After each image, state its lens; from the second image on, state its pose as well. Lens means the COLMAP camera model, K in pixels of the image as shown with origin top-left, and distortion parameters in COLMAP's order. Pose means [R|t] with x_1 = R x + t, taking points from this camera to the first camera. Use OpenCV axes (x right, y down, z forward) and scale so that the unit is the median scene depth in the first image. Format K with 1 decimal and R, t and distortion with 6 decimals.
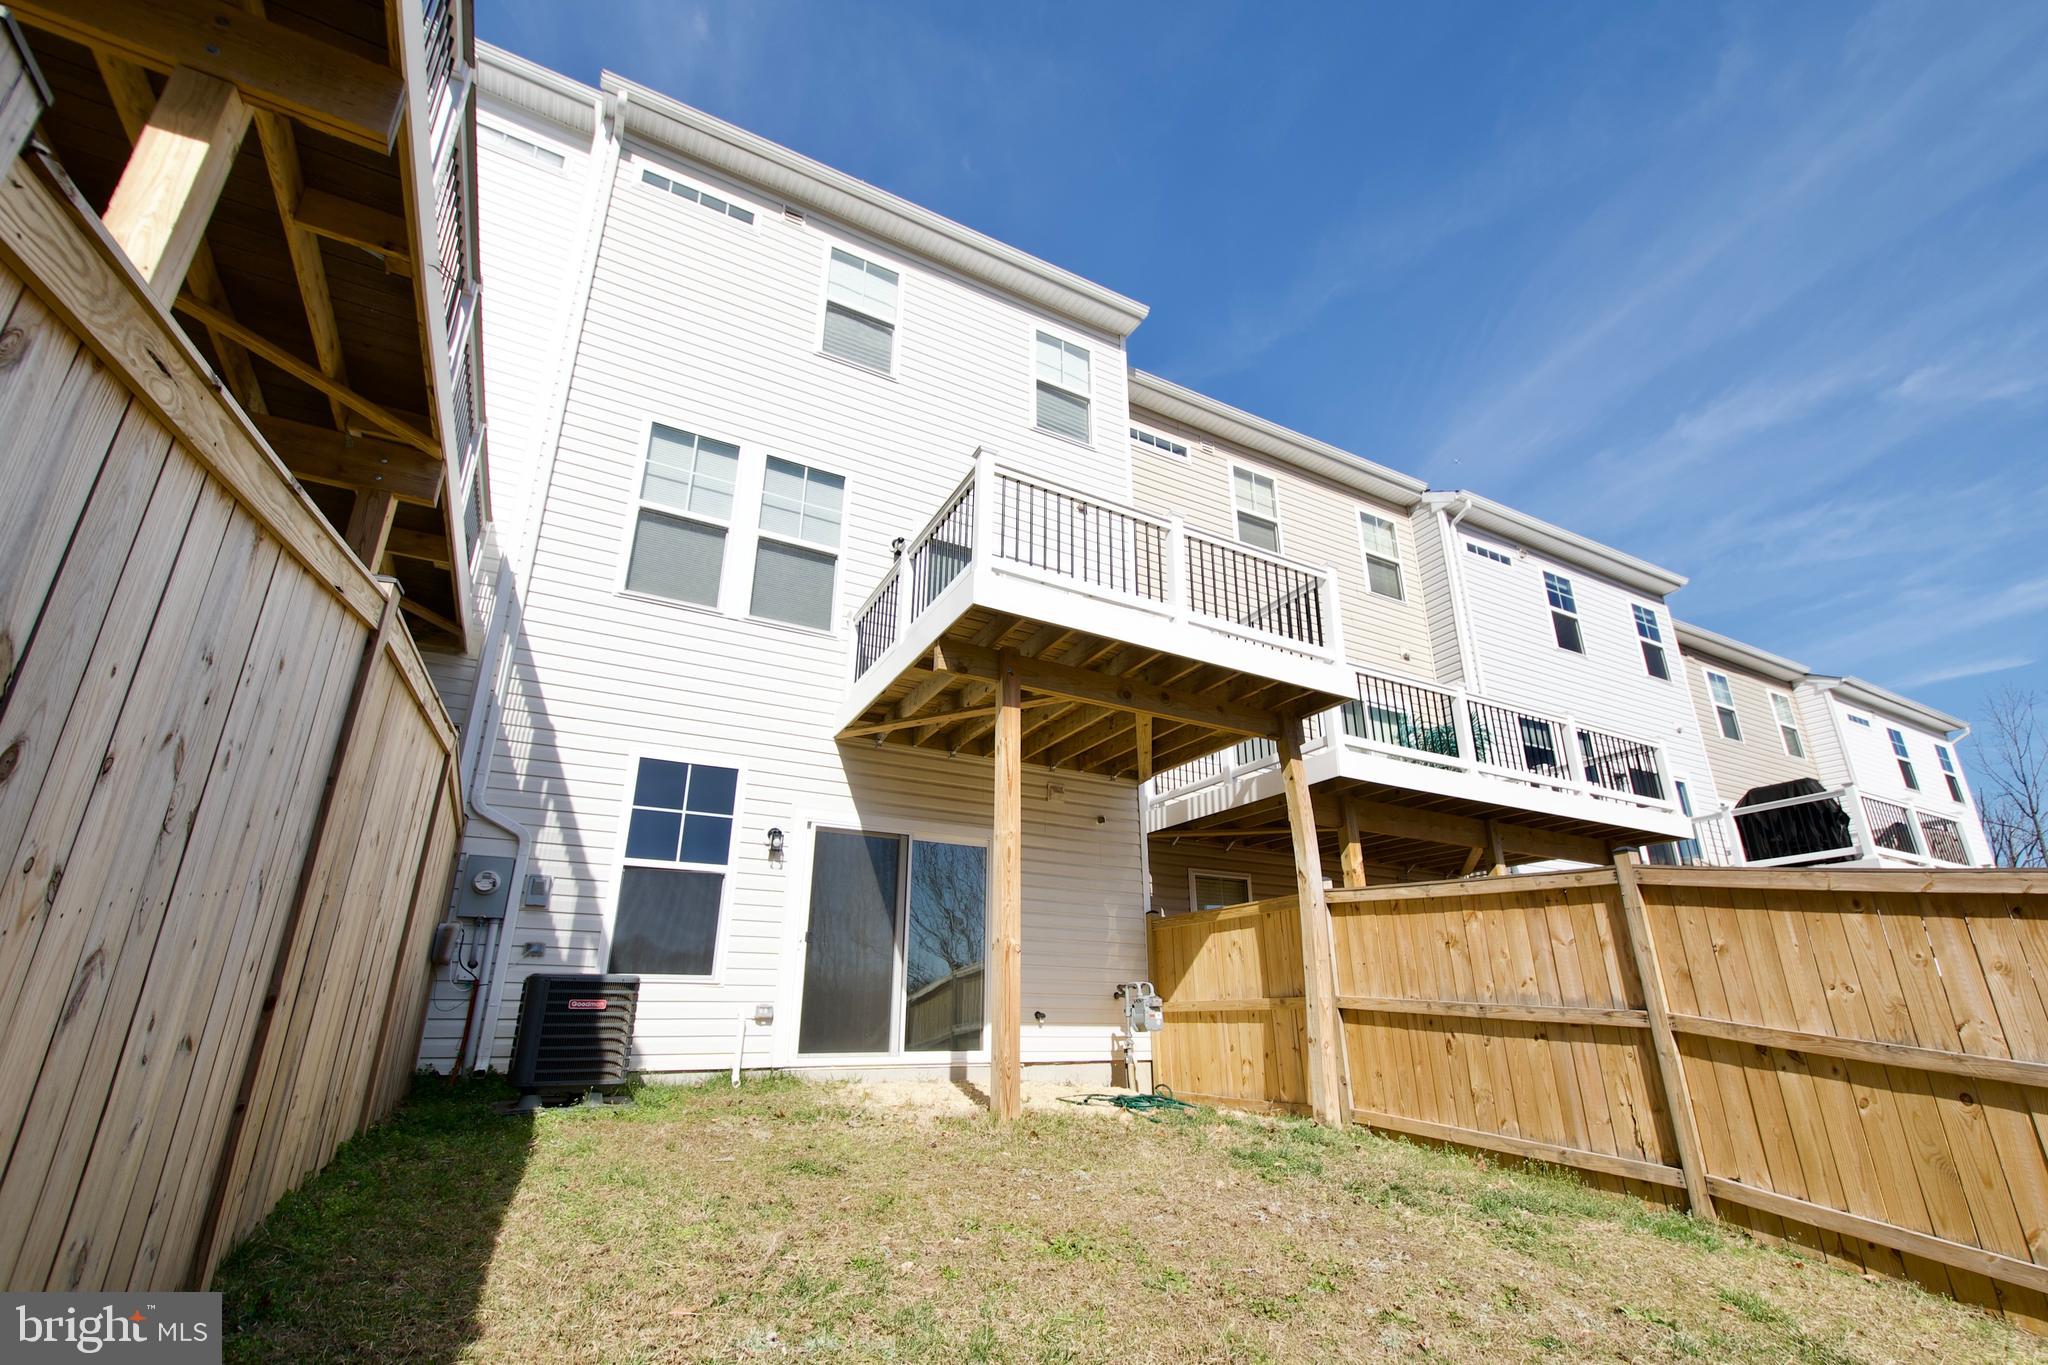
lens RADIAL K [[855.6, 0, 1030.2], [0, 855.6, 726.0], [0, 0, 1]] dist [0.015218, -0.008233]
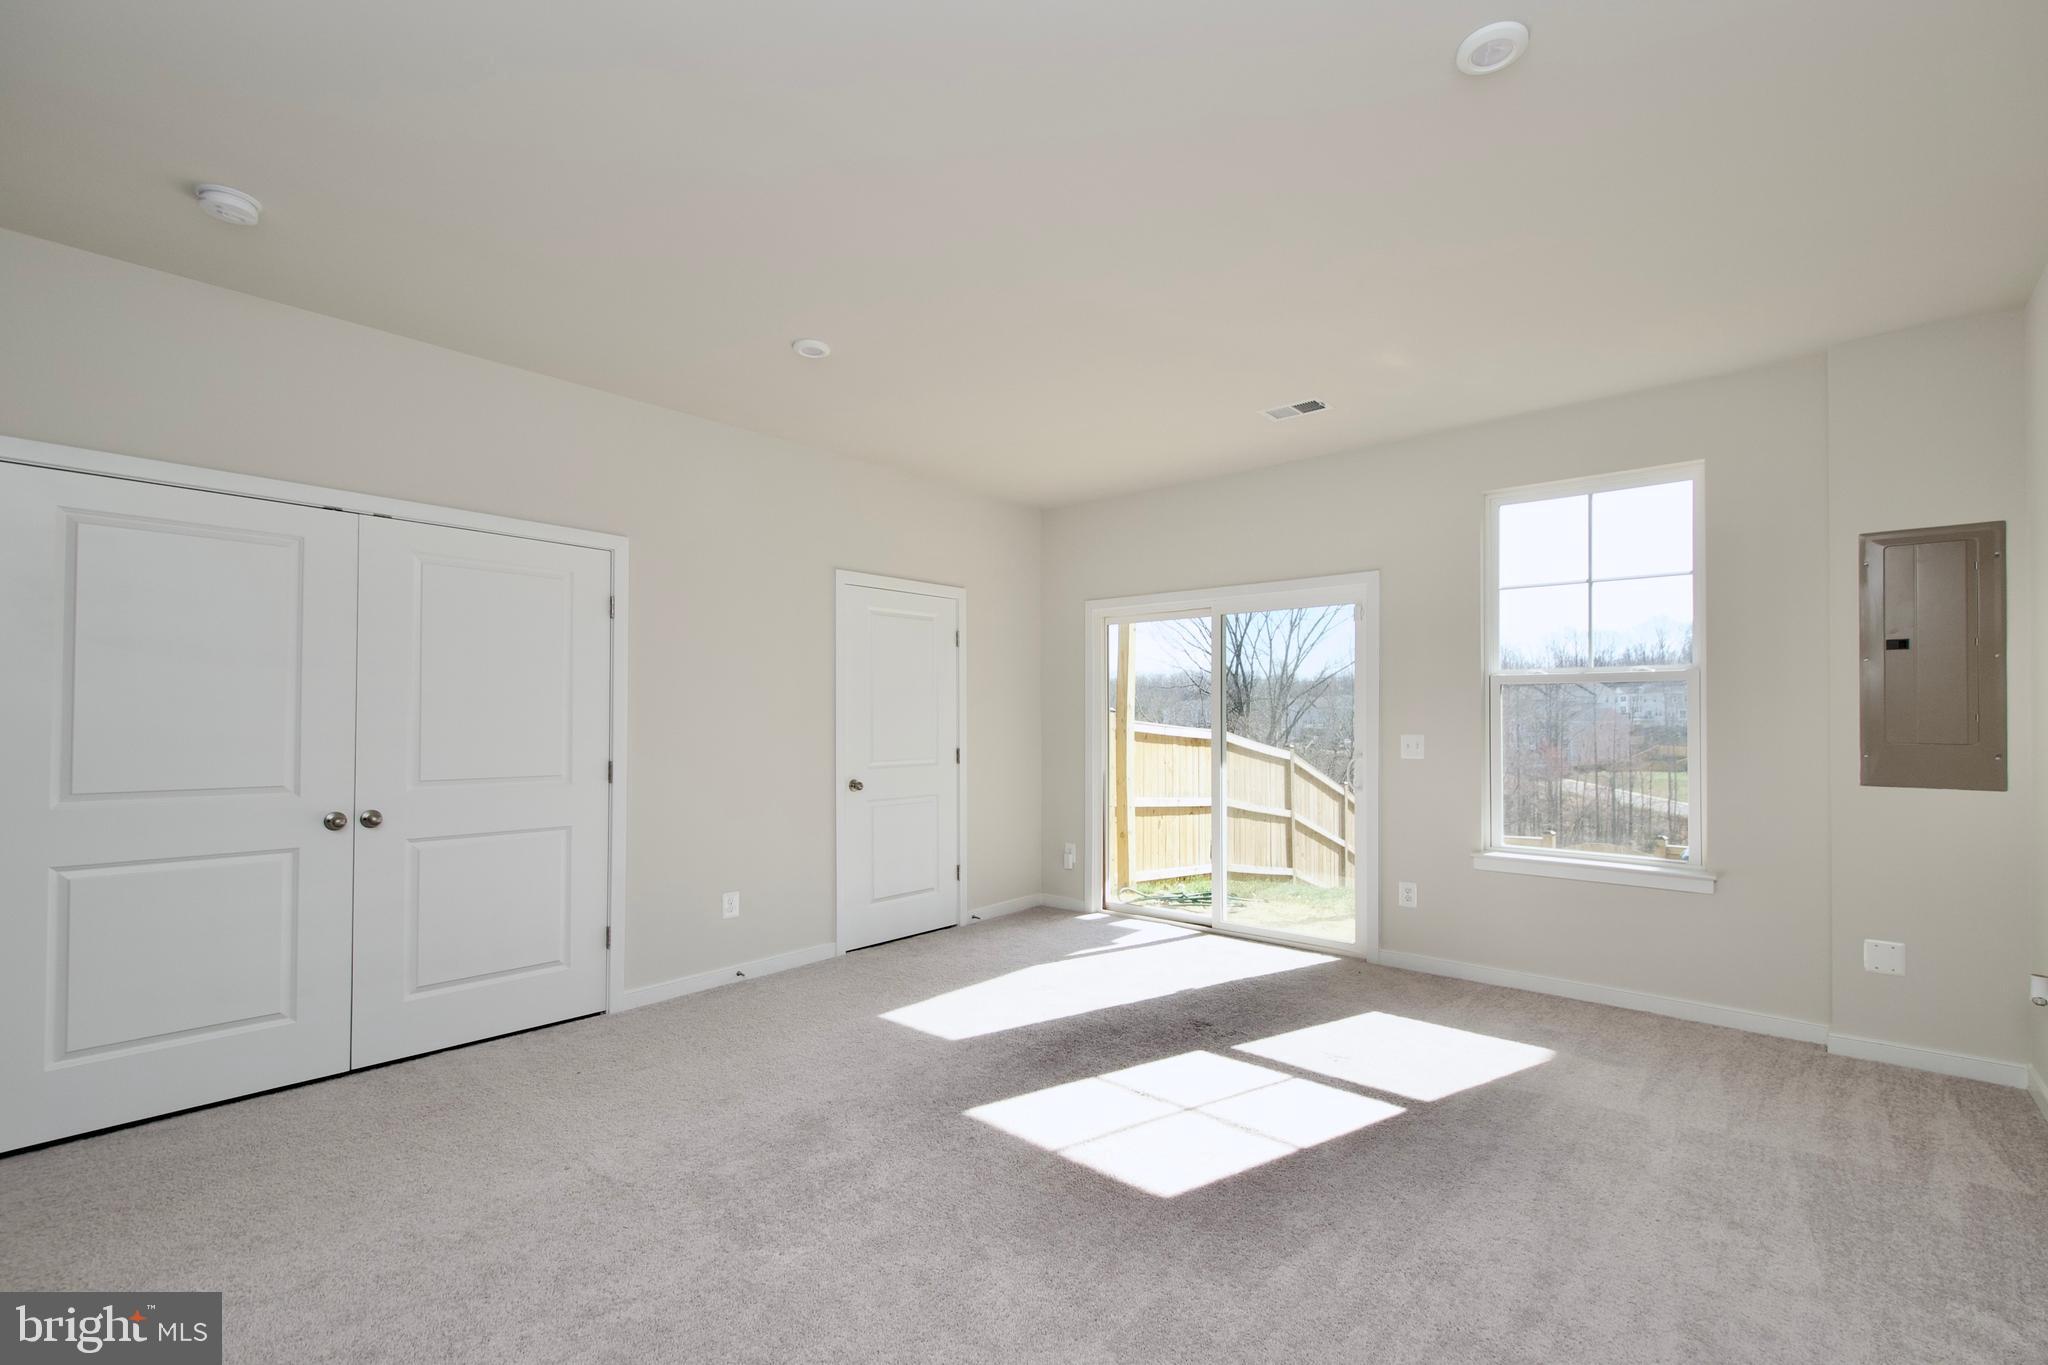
lens RADIAL K [[855.6, 0, 1030.2], [0, 855.6, 726.0], [0, 0, 1]] dist [0.015218, -0.008233]
pose [[-0.307733, 0.020460, 0.951253, -1.205896], [-0.295350, 0.948328, -0.115943, 0.557408], [-0.904472, -0.316632, -0.285789, 2.130930]]
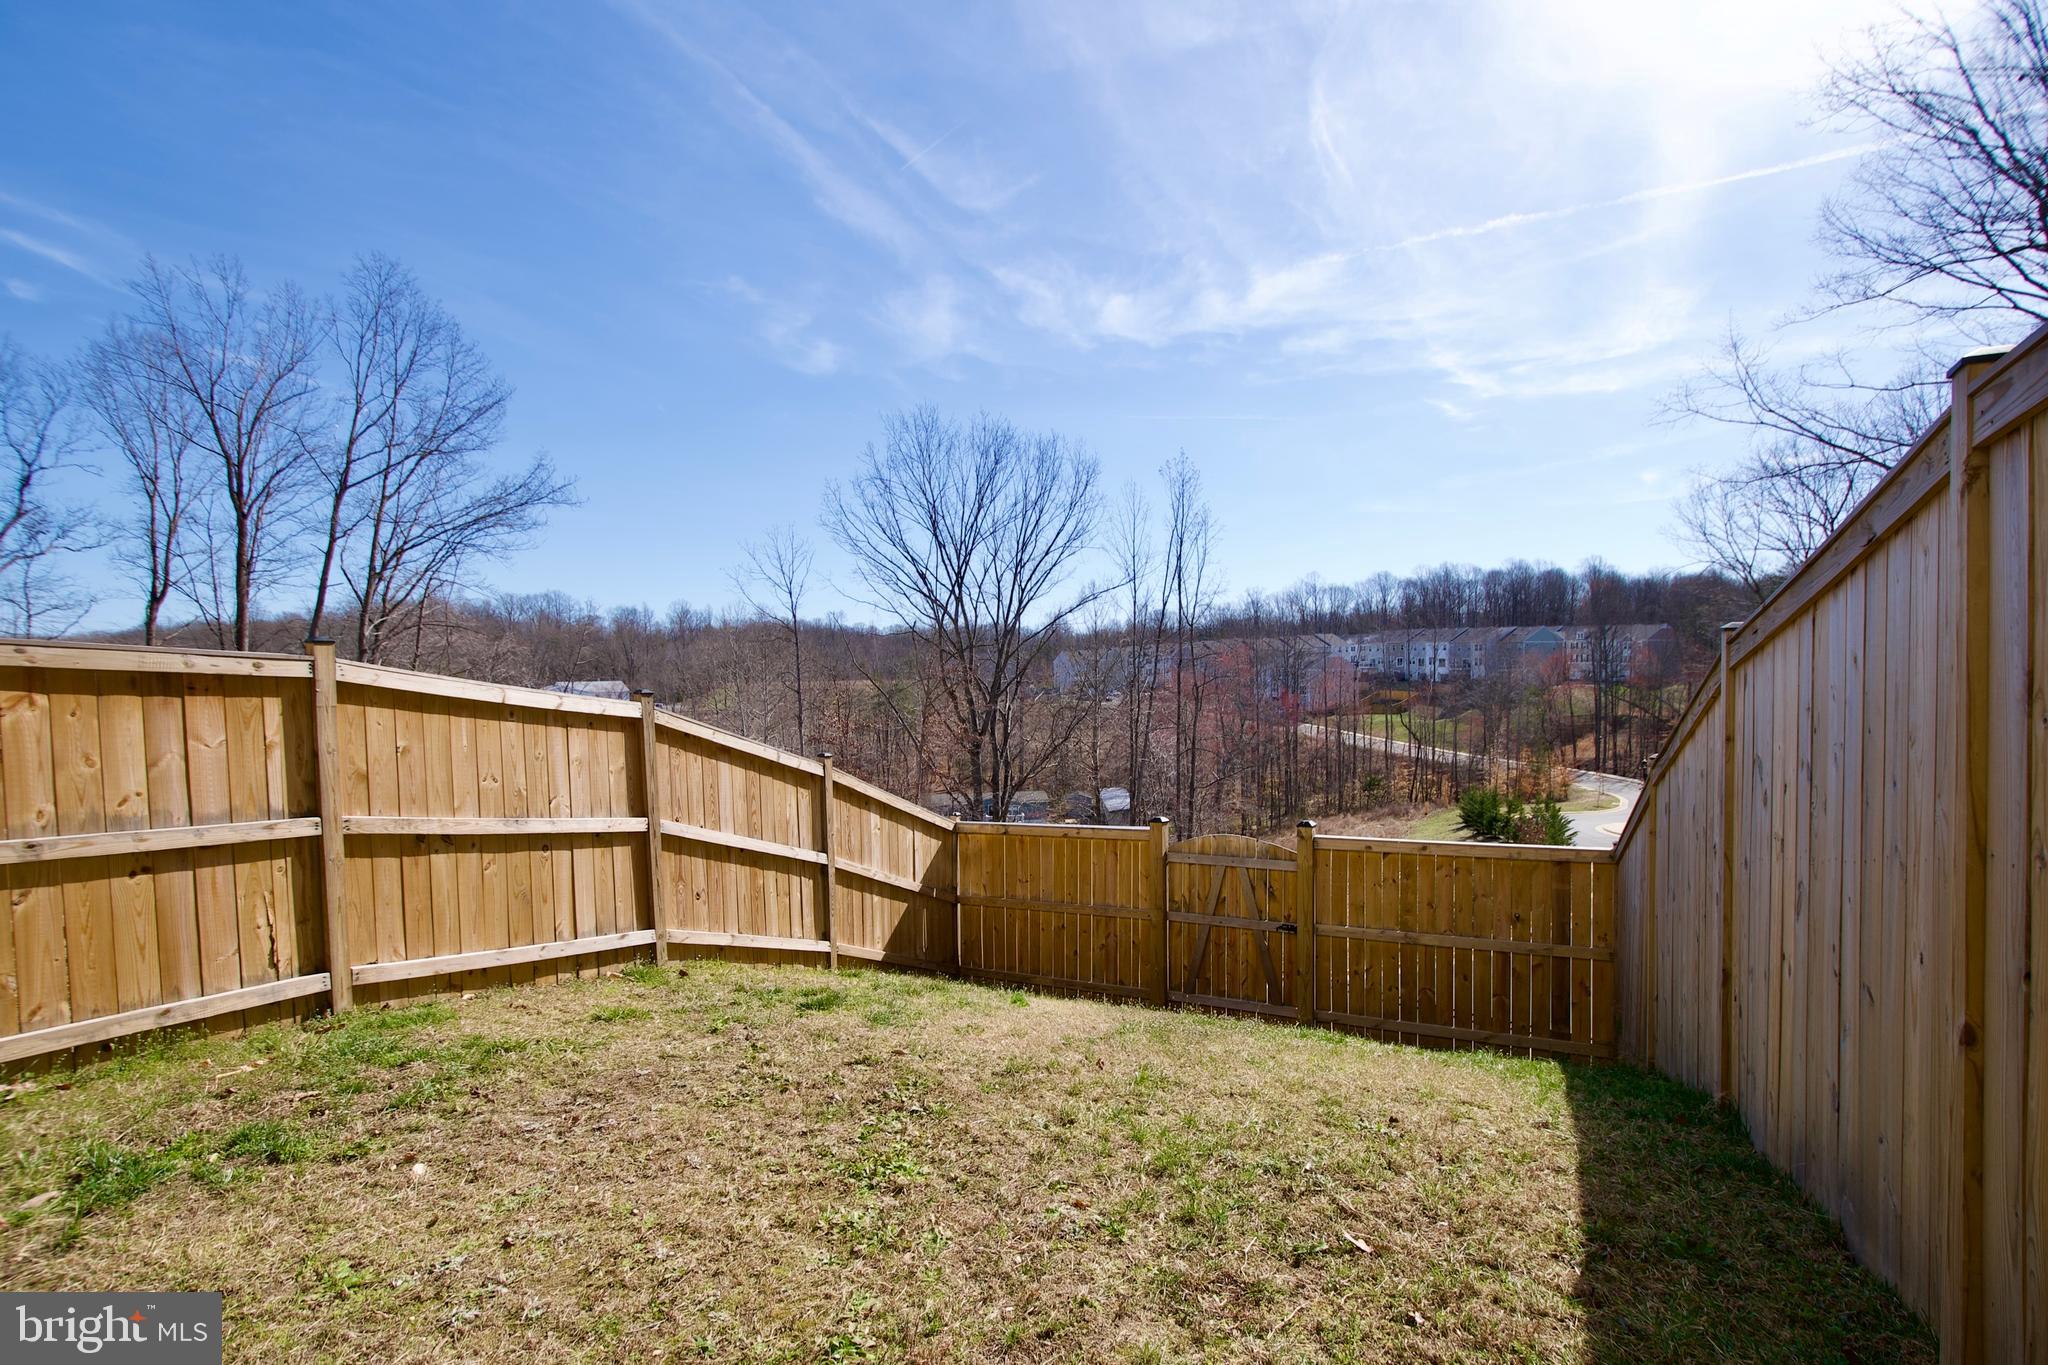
lens RADIAL K [[855.6, 0, 1030.2], [0, 855.6, 726.0], [0, 0, 1]] dist [0.015218, -0.008233]
pose [[-0.524766, -0.019203, 0.851030, -0.449687], [-0.246426, 0.960365, -0.130283, 0.173975], [-0.814797, -0.278084, -0.508699, 0.886714]]
